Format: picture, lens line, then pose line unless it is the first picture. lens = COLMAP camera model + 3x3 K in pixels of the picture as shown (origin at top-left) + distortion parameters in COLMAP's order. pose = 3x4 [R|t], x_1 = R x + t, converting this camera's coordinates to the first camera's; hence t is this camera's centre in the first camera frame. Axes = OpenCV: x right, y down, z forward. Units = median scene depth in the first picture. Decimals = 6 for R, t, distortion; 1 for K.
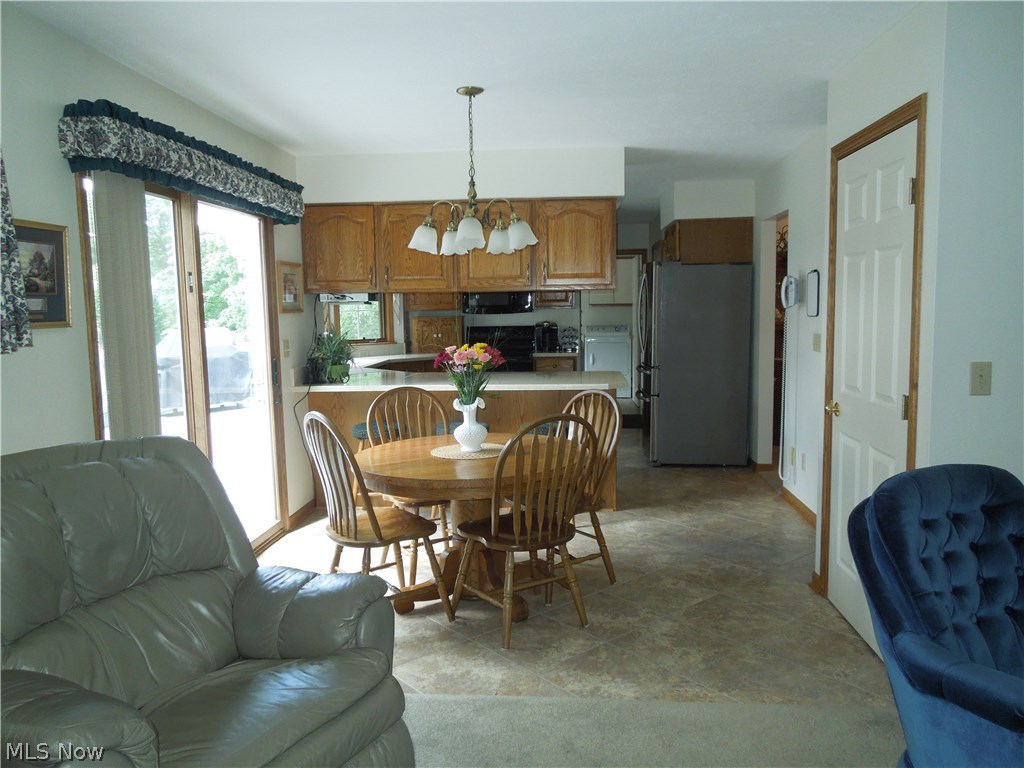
lens RADIAL K [[771.1, 0, 512.6], [0, 771.1, 385.7], [0, 0, 1]] dist [-0.006924, -0.012231]
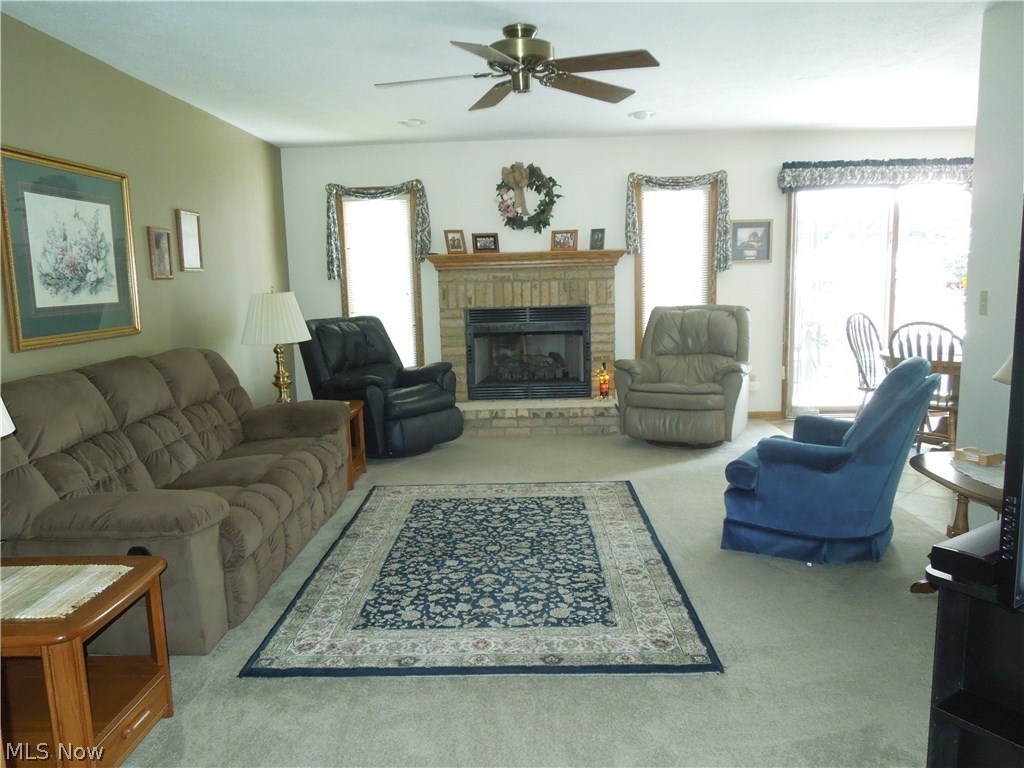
lens RADIAL K [[771.1, 0, 514.6], [0, 771.1, 380.3], [0, 0, 1]] dist [-0.006924, -0.012231]
pose [[0.048487, 0.152685, -0.987085, 1.821502], [-0.080511, 0.985629, 0.148505, -0.007529], [0.995574, 0.072270, 0.060083, 0.107148]]
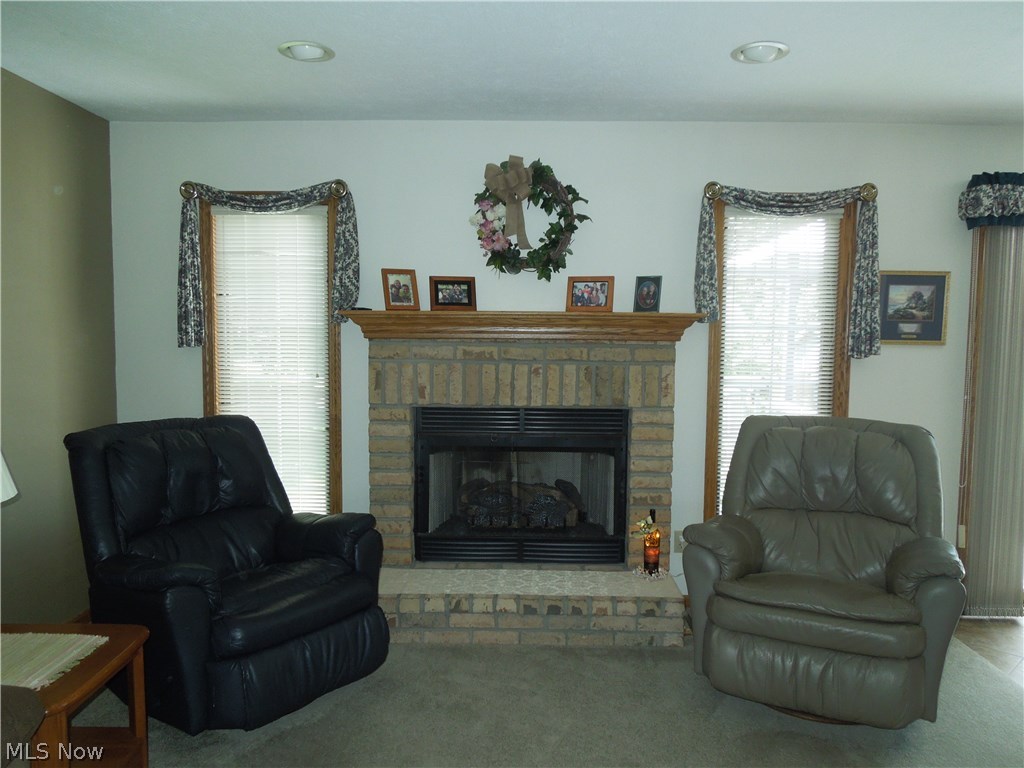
lens RADIAL K [[771.1, 0, 510.9], [0, 771.1, 389.4], [0, 0, 1]] dist [-0.006924, -0.012231]
pose [[0.046039, 0.093977, -0.994509, 0.774866], [-0.117222, 0.989195, 0.088048, -0.029421], [0.992038, 0.112525, 0.056558, 0.174803]]
